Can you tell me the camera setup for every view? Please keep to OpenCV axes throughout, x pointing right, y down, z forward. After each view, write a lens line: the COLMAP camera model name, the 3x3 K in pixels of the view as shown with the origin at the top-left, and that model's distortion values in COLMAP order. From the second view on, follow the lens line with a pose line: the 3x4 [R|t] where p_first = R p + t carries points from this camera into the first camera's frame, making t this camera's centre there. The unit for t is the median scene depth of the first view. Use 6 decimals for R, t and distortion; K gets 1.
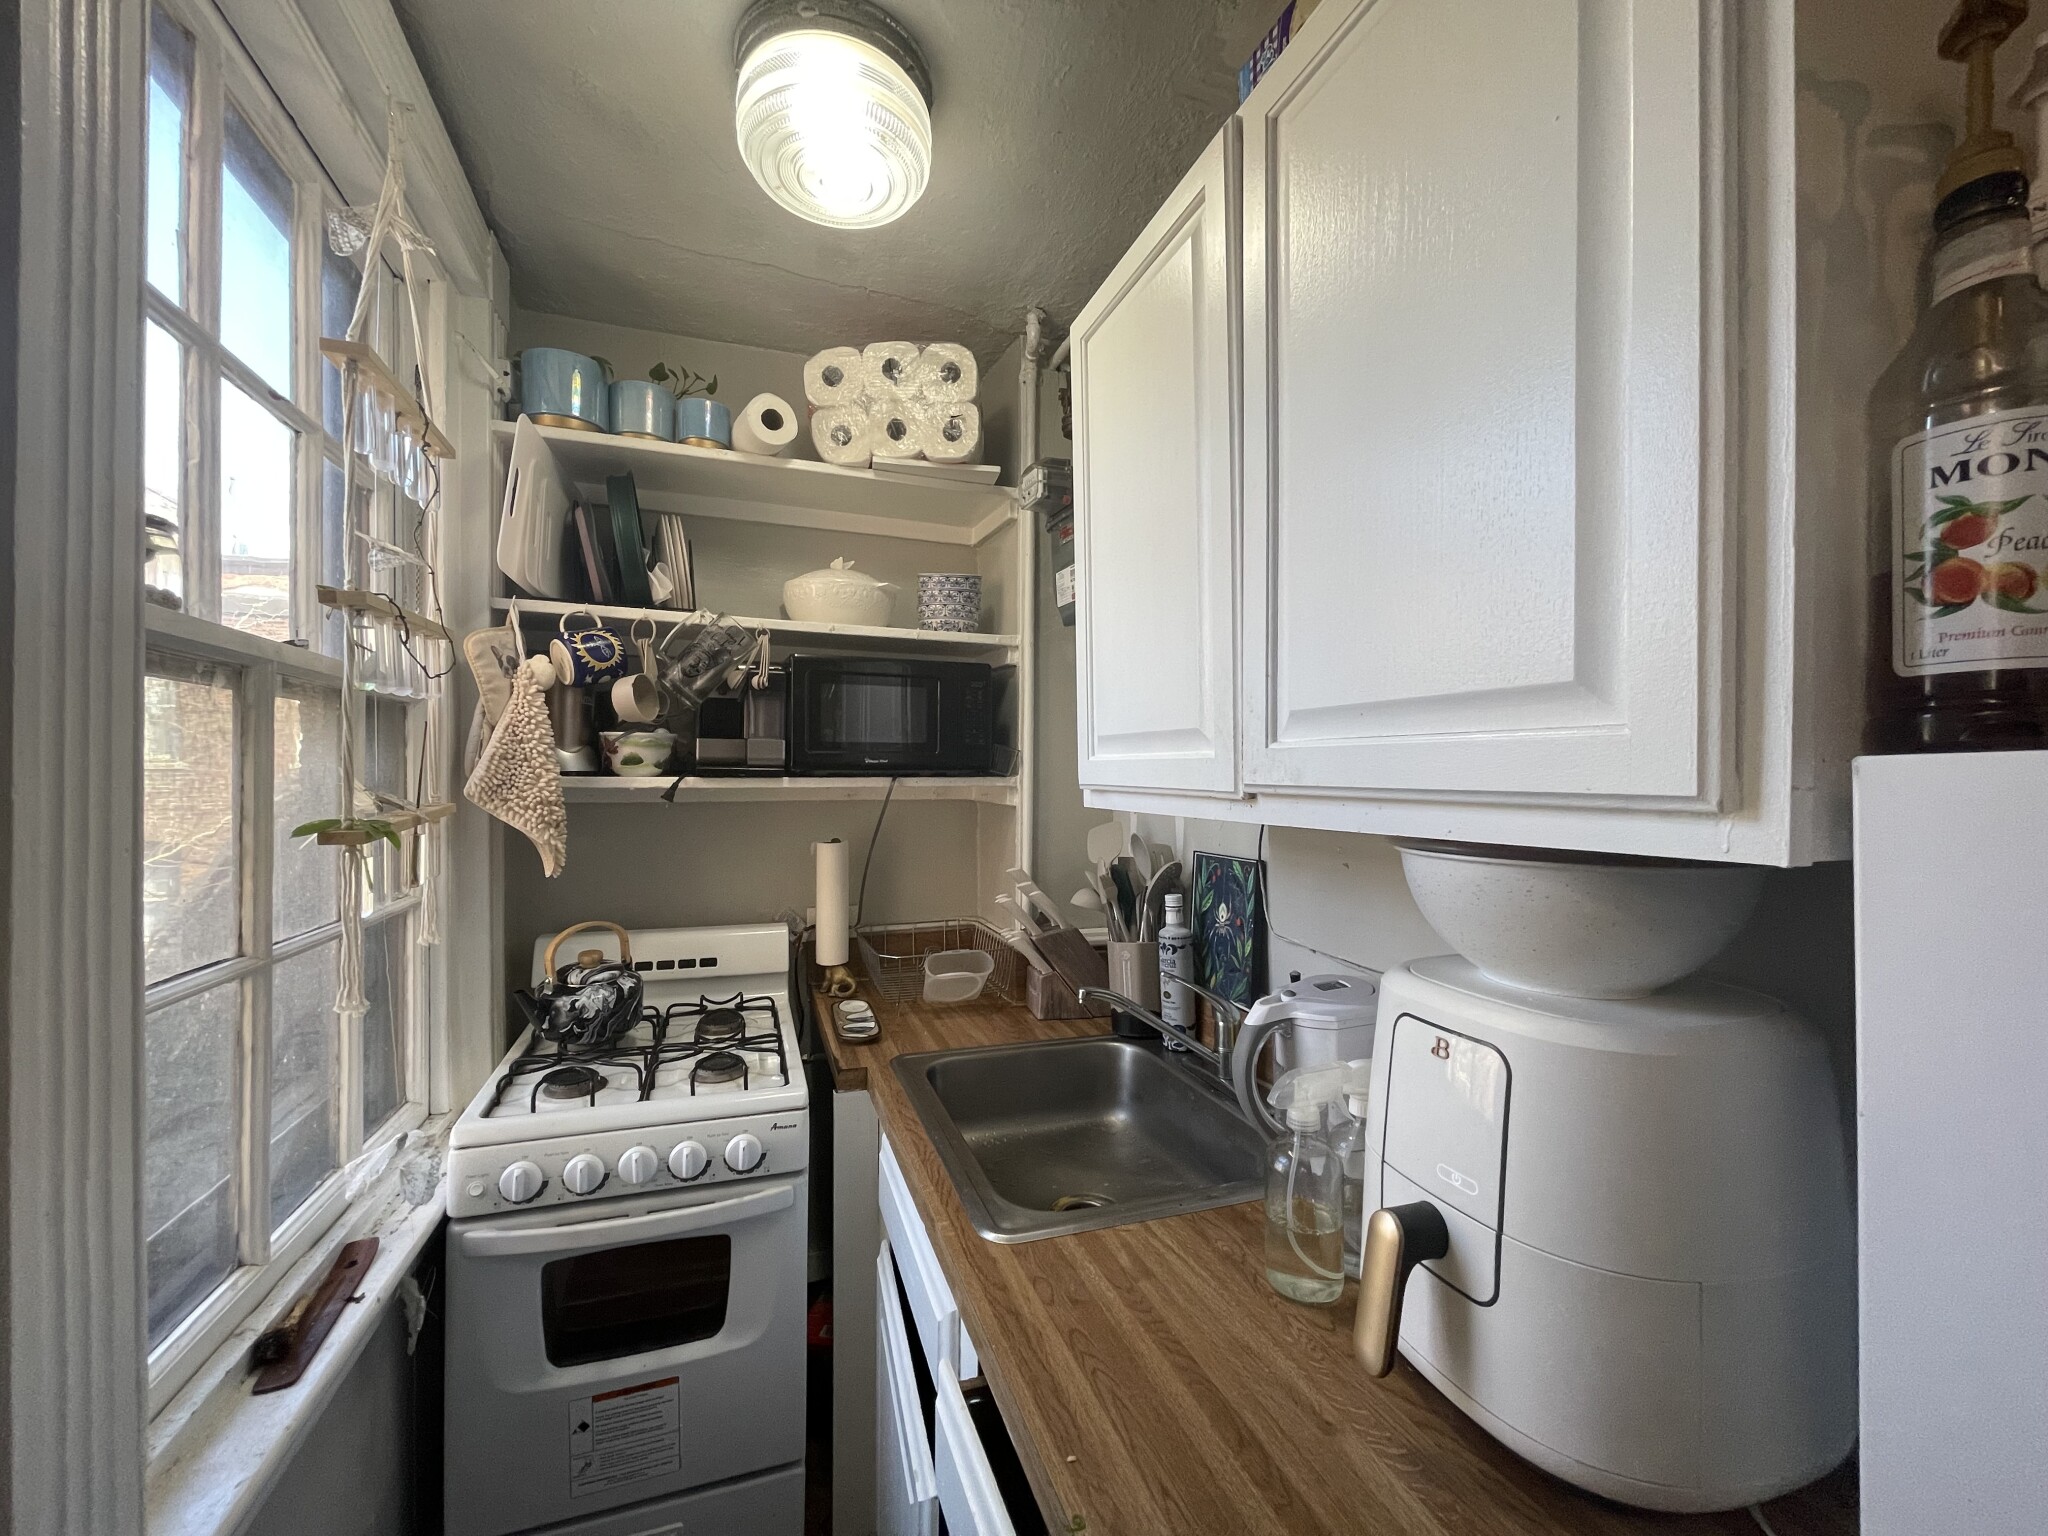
lens RADIAL K [[833.4, 0, 1024.6], [0, 833.4, 772.9], [0, 0, 1]] dist [-0.003066, 0.000199]
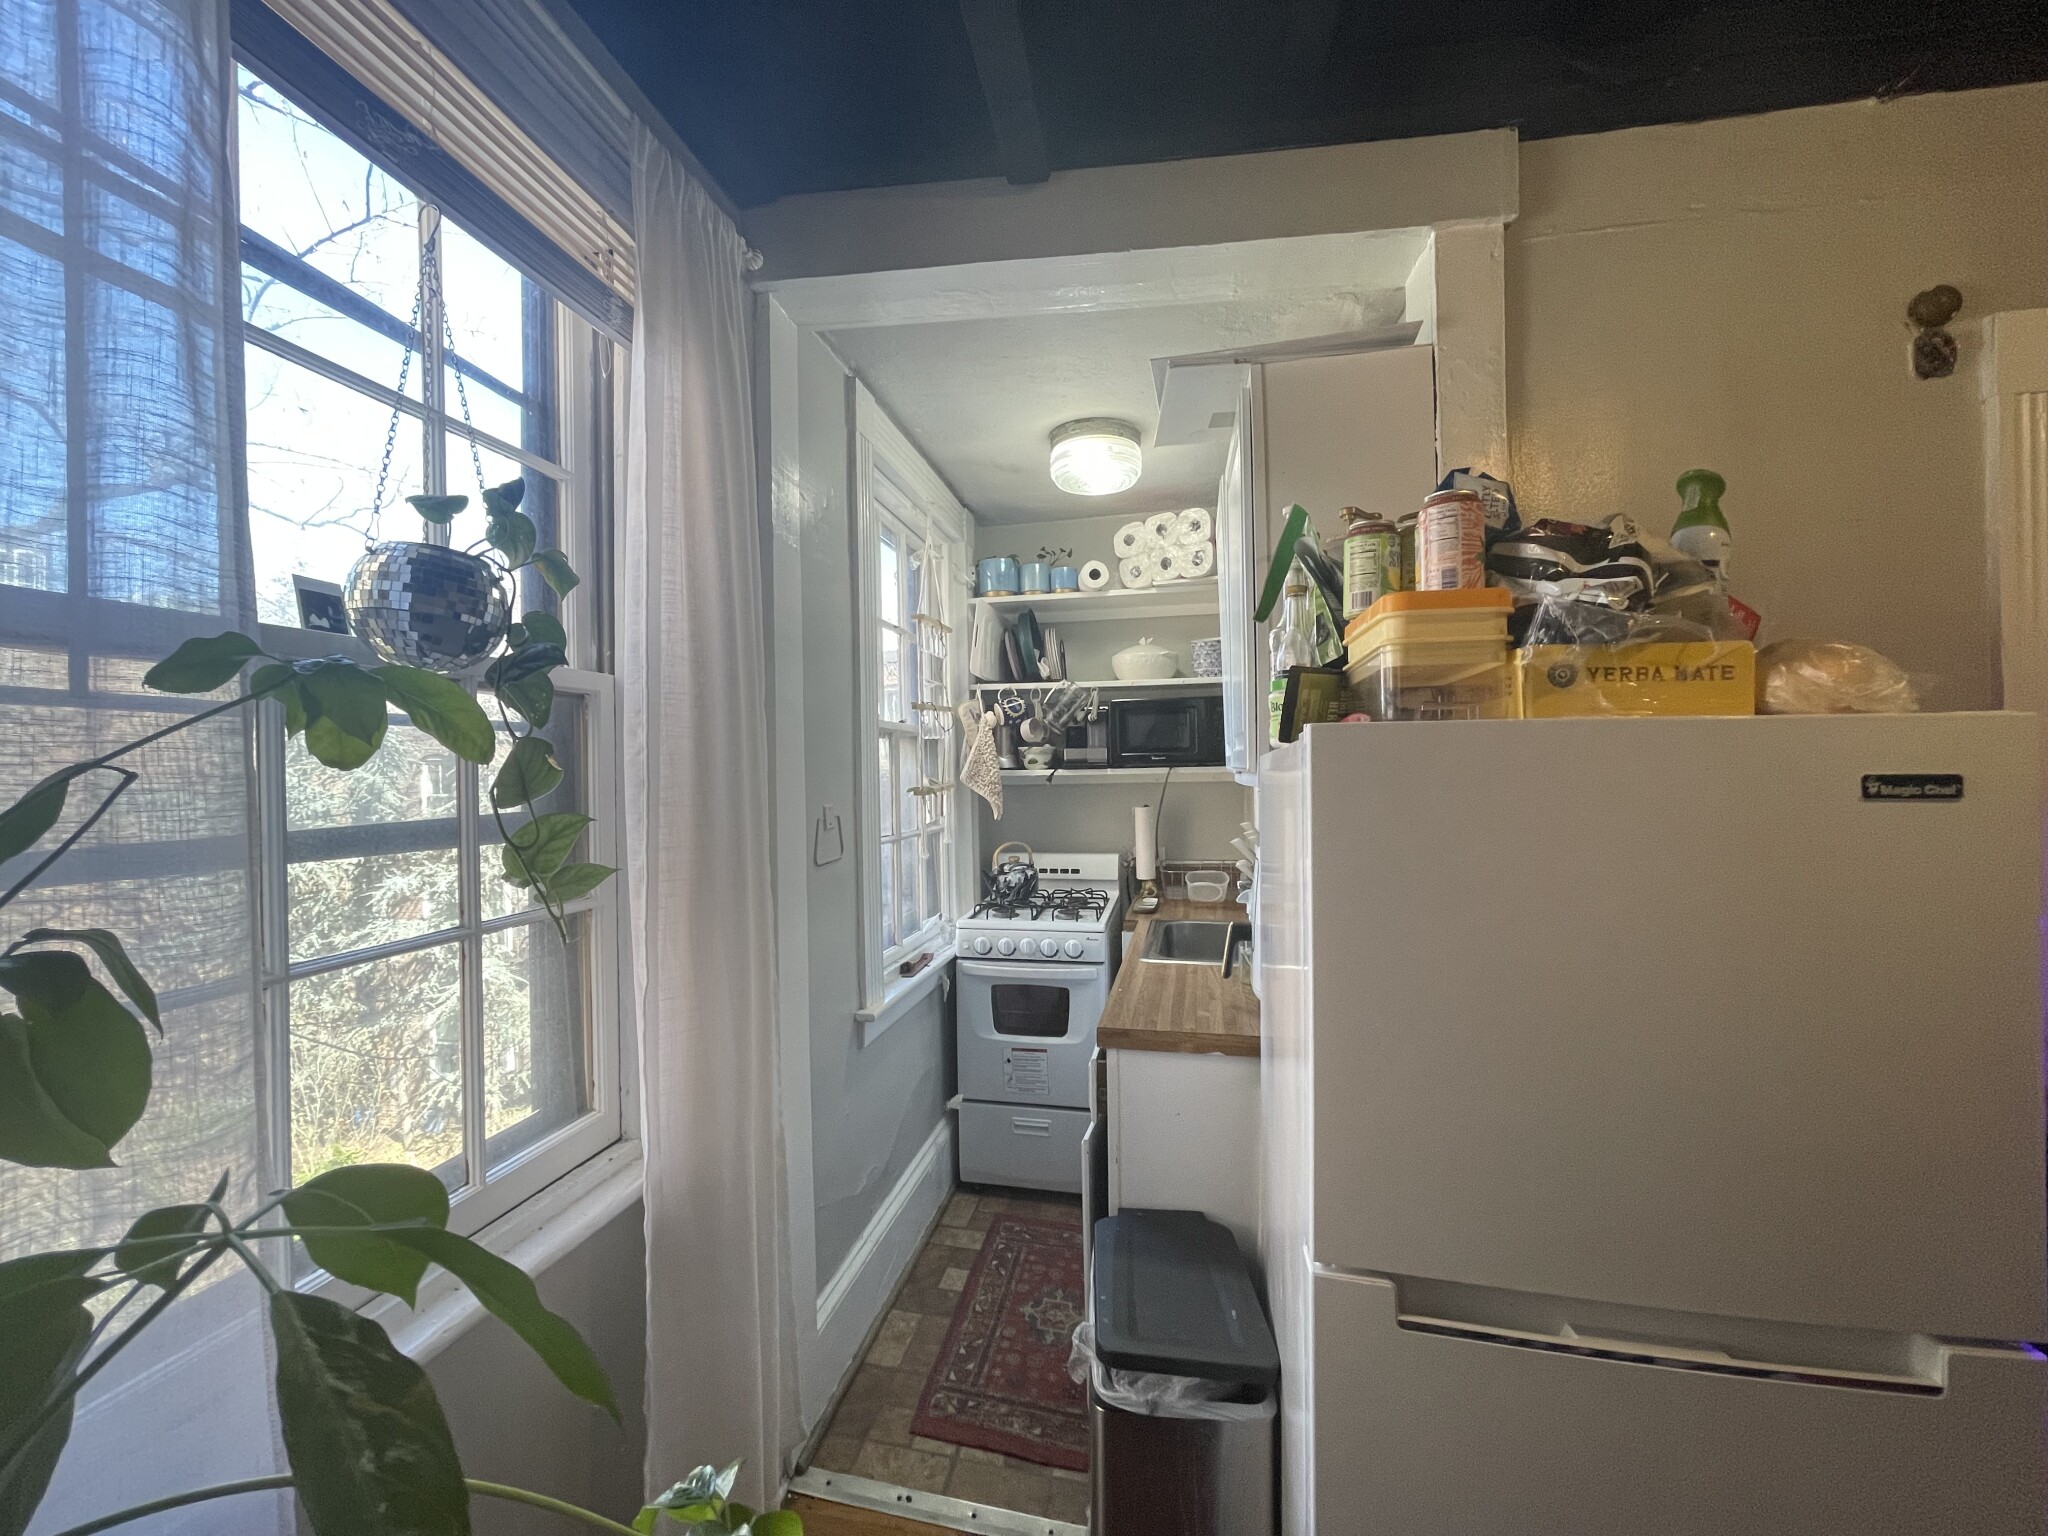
lens RADIAL K [[812.5, 0, 1018.5], [0, 812.5, 774.0], [0, 0, 1]] dist [-0.000862, -0.000009]
pose [[0.857255, -0.016255, -0.514636, 0.507380], [0.021990, 0.999745, 0.005053, 0.004201], [0.514423, -0.015649, 0.857394, -0.684215]]
